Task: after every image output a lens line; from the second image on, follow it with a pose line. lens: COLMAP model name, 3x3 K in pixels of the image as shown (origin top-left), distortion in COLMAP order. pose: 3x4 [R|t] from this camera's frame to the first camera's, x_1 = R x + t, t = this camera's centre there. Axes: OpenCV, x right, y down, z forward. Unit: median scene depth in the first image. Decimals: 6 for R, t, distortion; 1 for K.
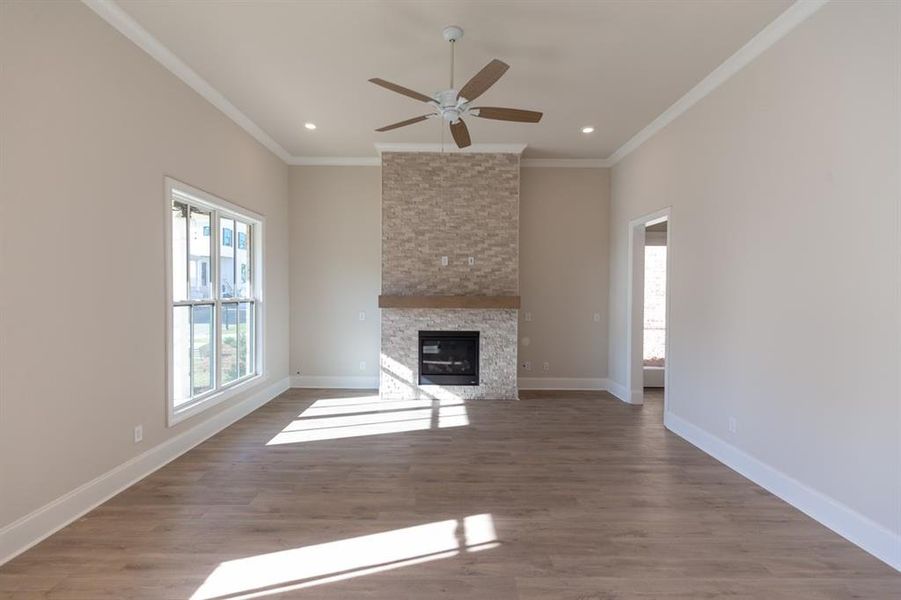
lens RADIAL K [[400.9, 0, 448.0], [0, 400.9, 298.8], [0, 0, 1]] dist [0.006017, -0.000408]
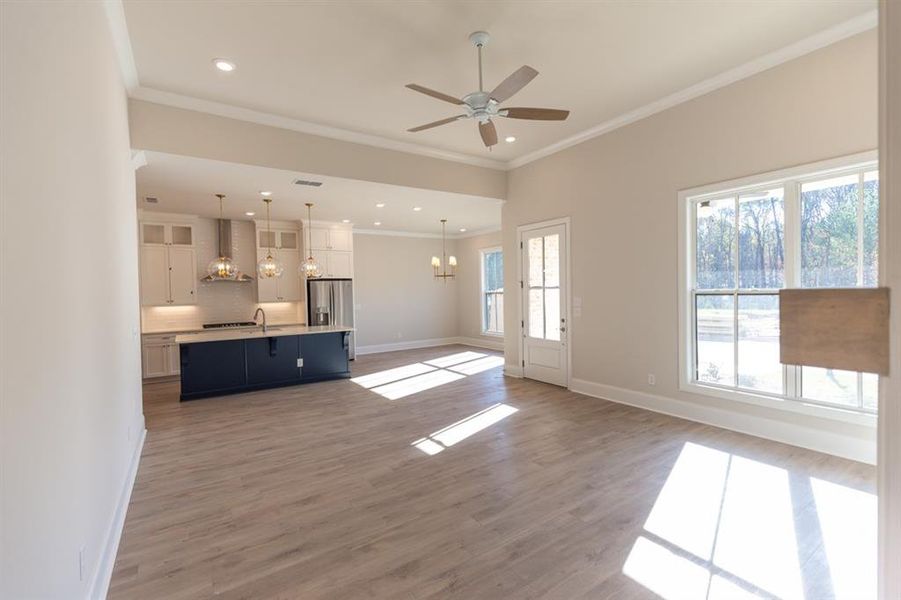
lens RADIAL K [[400.9, 0, 448.0], [0, 400.9, 298.8], [0, 0, 1]] dist [0.006017, -0.000408]
pose [[-0.834539, 0.023961, -0.550428, 0.377512], [0.007308, 0.999447, 0.032427, -0.008547], [0.550901, 0.023039, -0.834253, 1.036202]]
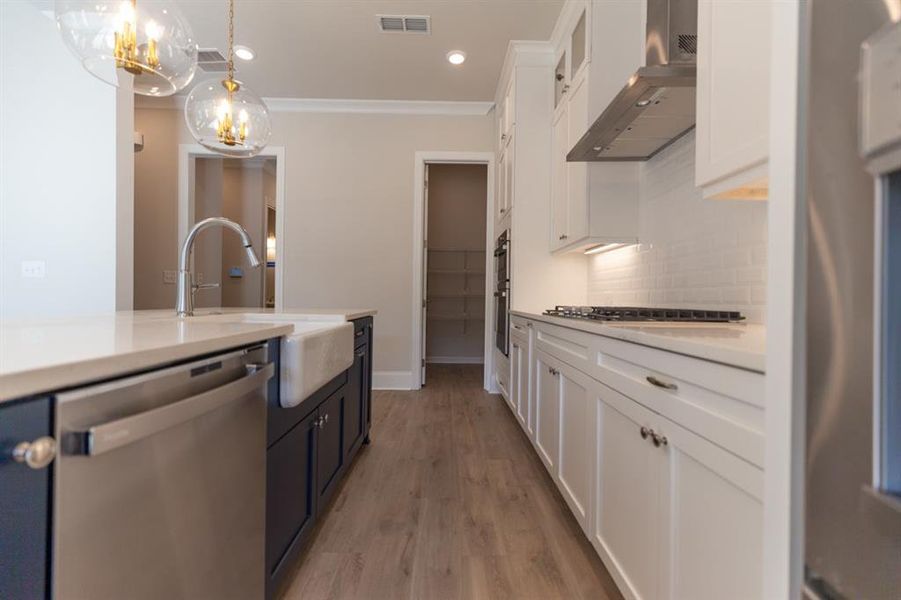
lens RADIAL K [[400.9, 0, 448.0], [0, 400.9, 298.8], [0, 0, 1]] dist [0.006017, -0.000408]
pose [[-0.011683, -0.008451, 0.999896, -0.084193], [0.001876, 0.999962, 0.008473, 0.105589], [-0.999930, 0.001975, -0.011667, -0.380979]]
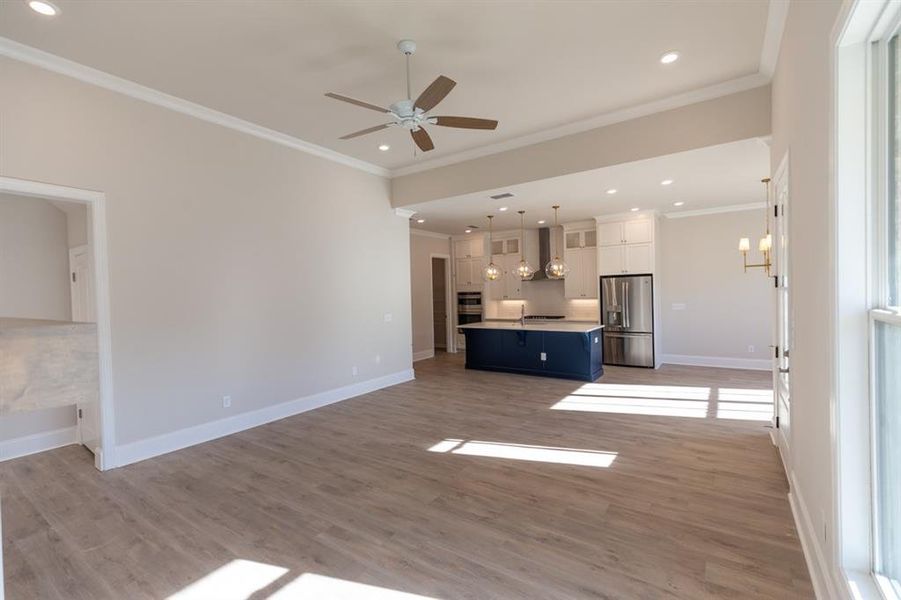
lens RADIAL K [[400.9, 0, 448.0], [0, 400.9, 298.8], [0, 0, 1]] dist [0.006017, -0.000408]
pose [[-0.818751, 0.006193, 0.574115, -0.377102], [0.030351, 0.999011, 0.032508, -0.019437], [-0.573346, 0.044041, -0.818129, 1.024280]]
